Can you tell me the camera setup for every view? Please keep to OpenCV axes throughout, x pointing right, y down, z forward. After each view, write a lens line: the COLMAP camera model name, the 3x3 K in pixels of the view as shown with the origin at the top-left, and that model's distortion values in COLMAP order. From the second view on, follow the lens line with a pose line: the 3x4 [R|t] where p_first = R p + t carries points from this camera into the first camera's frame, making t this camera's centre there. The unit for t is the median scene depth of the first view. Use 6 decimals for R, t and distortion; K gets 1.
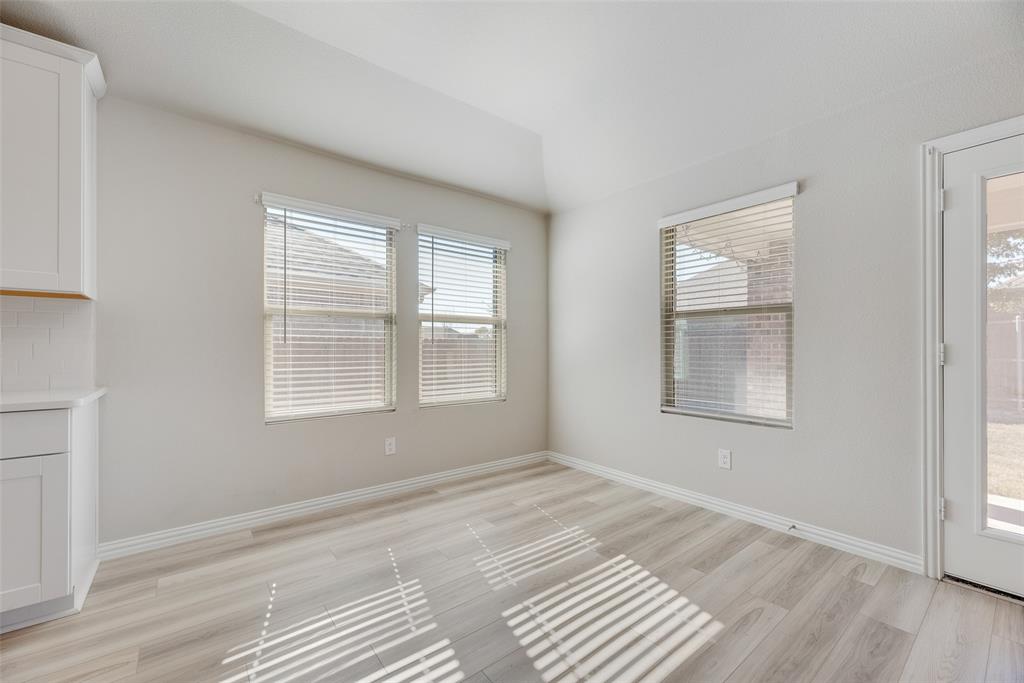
lens RADIAL K [[413.7, 0, 511.0], [0, 413.7, 346.8], [0, 0, 1]] dist [0.004072, 0.000240]
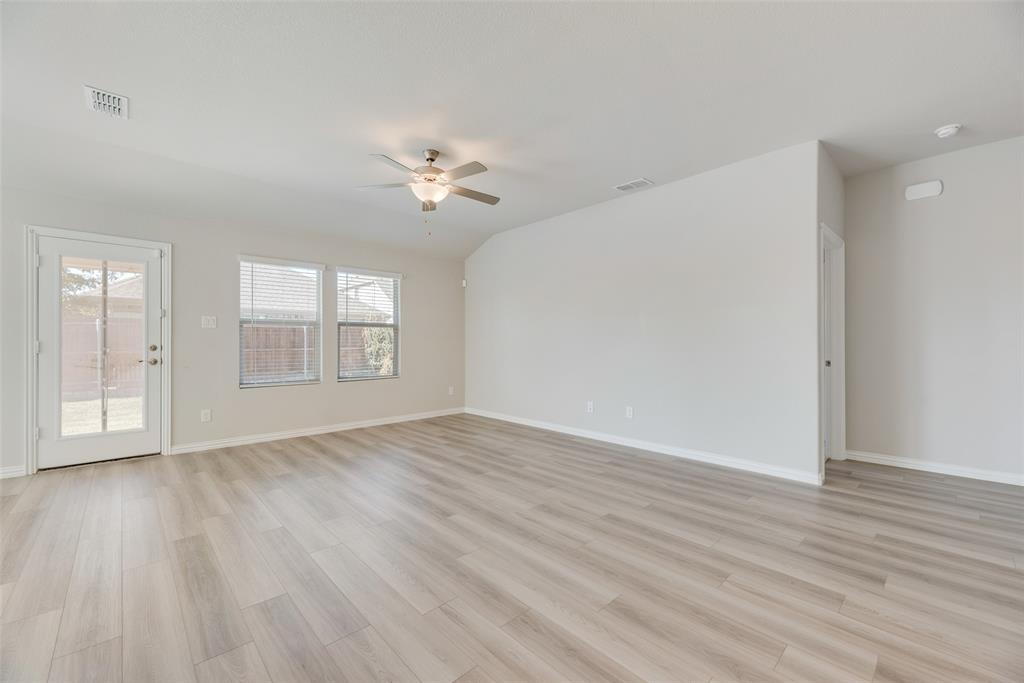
lens RADIAL K [[413.4, 0, 512.6], [0, 413.4, 343.1], [0, 0, 1]] dist [0.001273, -0.000009]
pose [[-0.088287, -0.000198, 0.996095, -0.858075], [-0.003862, 0.999993, -0.000143, -0.006552], [-0.996088, -0.003859, -0.088287, -0.821265]]
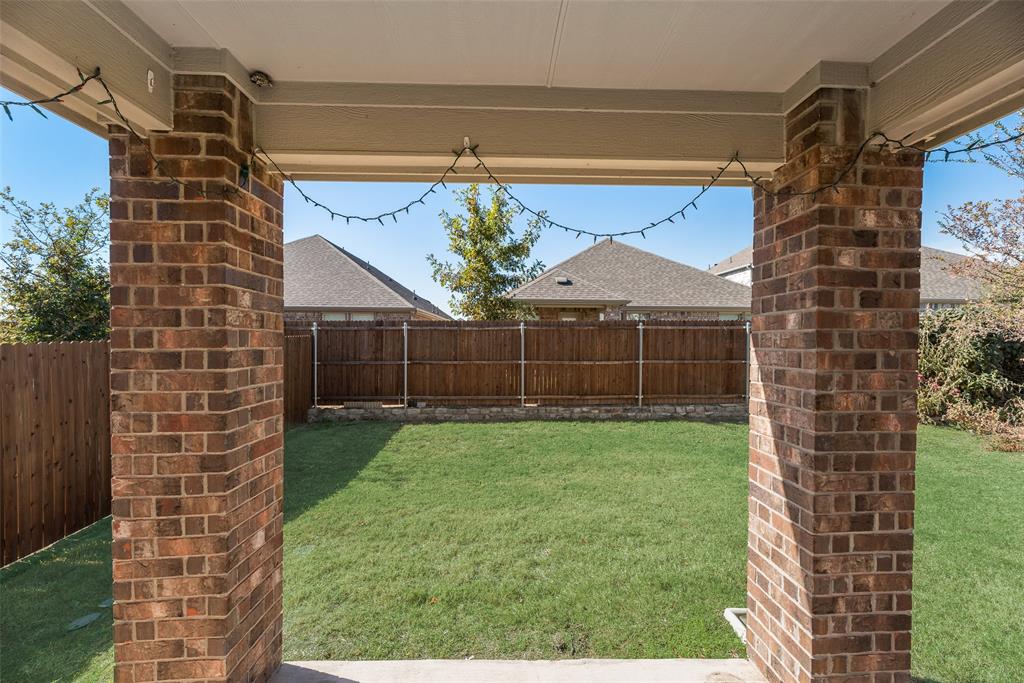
lens RADIAL K [[413.4, 0, 512.6], [0, 413.4, 343.1], [0, 0, 1]] dist [0.001273, -0.000009]
pose [[0.601910, -0.005081, 0.798548, 1.100294], [-0.005824, 0.999925, 0.010753, -0.113350], [-0.798543, -0.011123, 0.601835, 1.242482]]
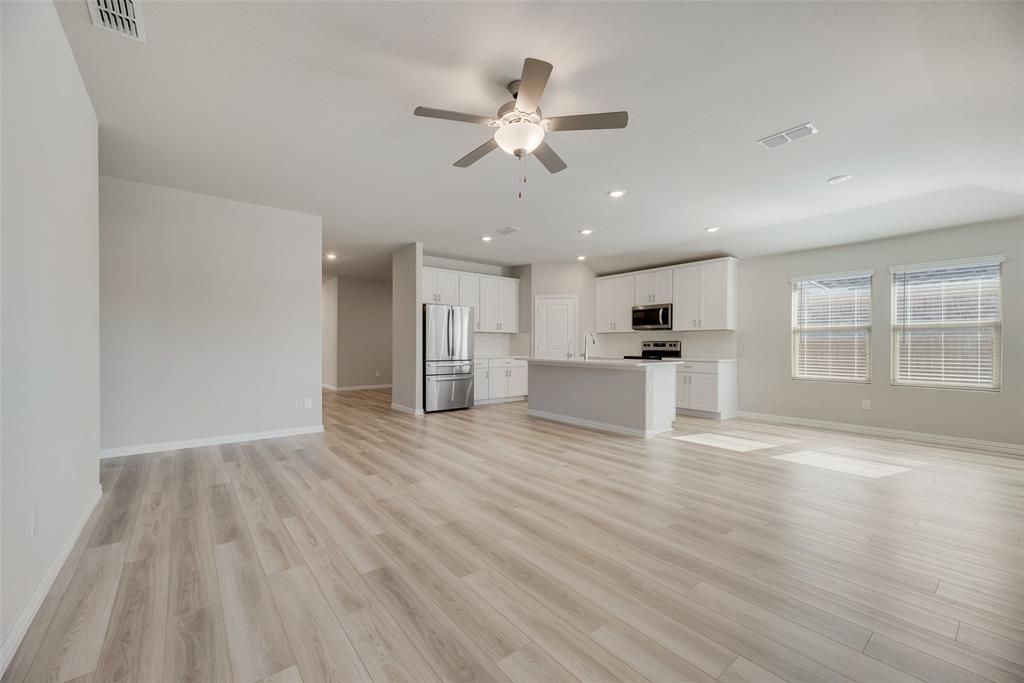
lens RADIAL K [[413.4, 0, 512.6], [0, 413.4, 343.1], [0, 0, 1]] dist [0.001273, -0.000009]
pose [[0.005463, -0.004575, -0.999975, 2.039676], [0.000707, 0.999989, -0.004571, -0.004623], [0.999985, -0.000682, 0.005466, -0.662828]]
